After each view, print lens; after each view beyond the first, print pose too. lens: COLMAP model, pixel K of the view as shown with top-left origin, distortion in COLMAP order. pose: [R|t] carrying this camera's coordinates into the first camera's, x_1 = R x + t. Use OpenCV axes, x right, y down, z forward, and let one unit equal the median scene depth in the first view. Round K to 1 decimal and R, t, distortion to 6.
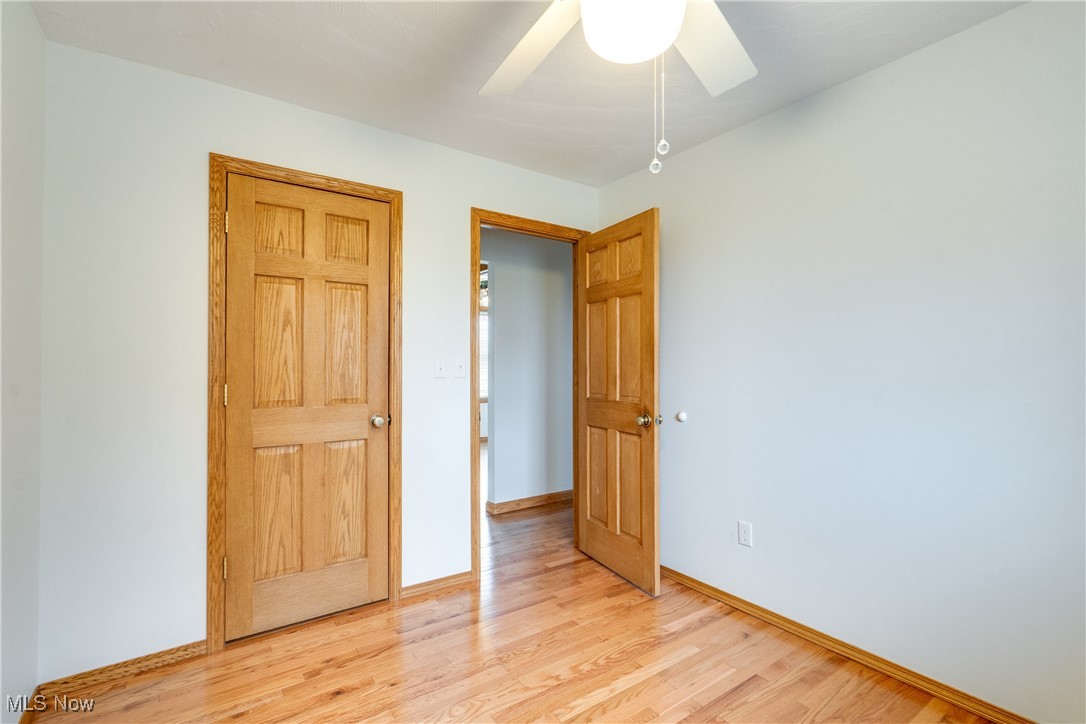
lens RADIAL K [[499.8, 0, 542.9], [0, 499.8, 363.2], [0, 0, 1]] dist [-0.000960, 0.000394]
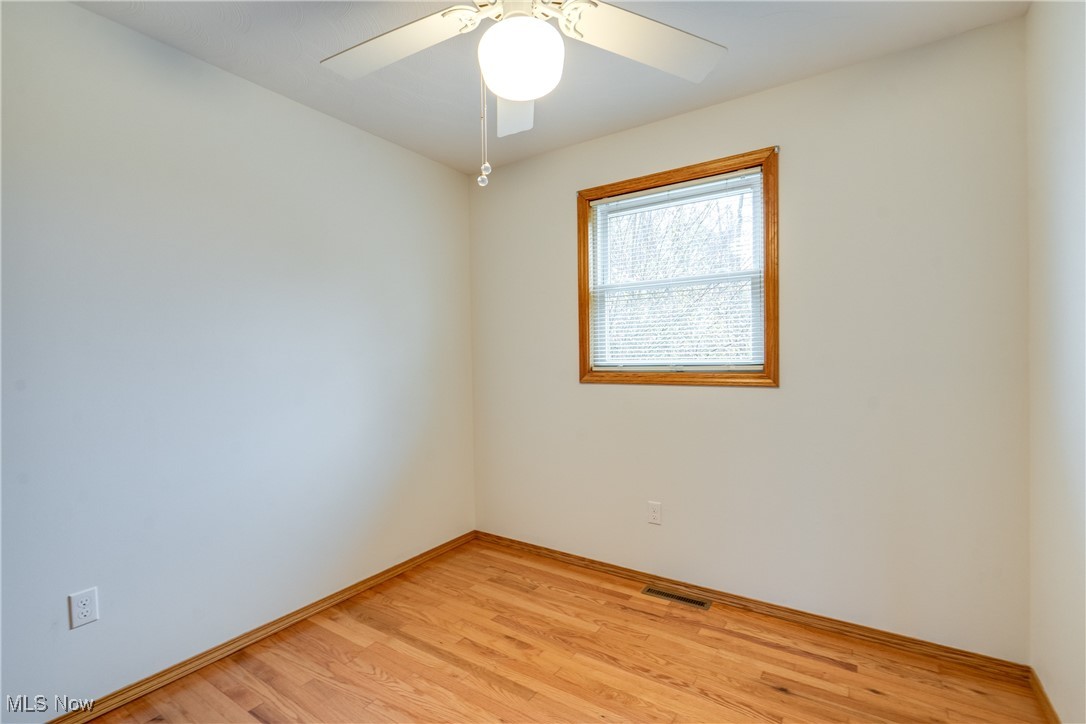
lens RADIAL K [[499.8, 0, 541.8], [0, 499.8, 359.0], [0, 0, 1]] dist [-0.000960, 0.000394]
pose [[-0.362691, -0.001355, 0.931908, -0.558350], [0.012275, 0.999905, 0.006231, 0.004423], [-0.931828, 0.013699, -0.362640, 0.803834]]
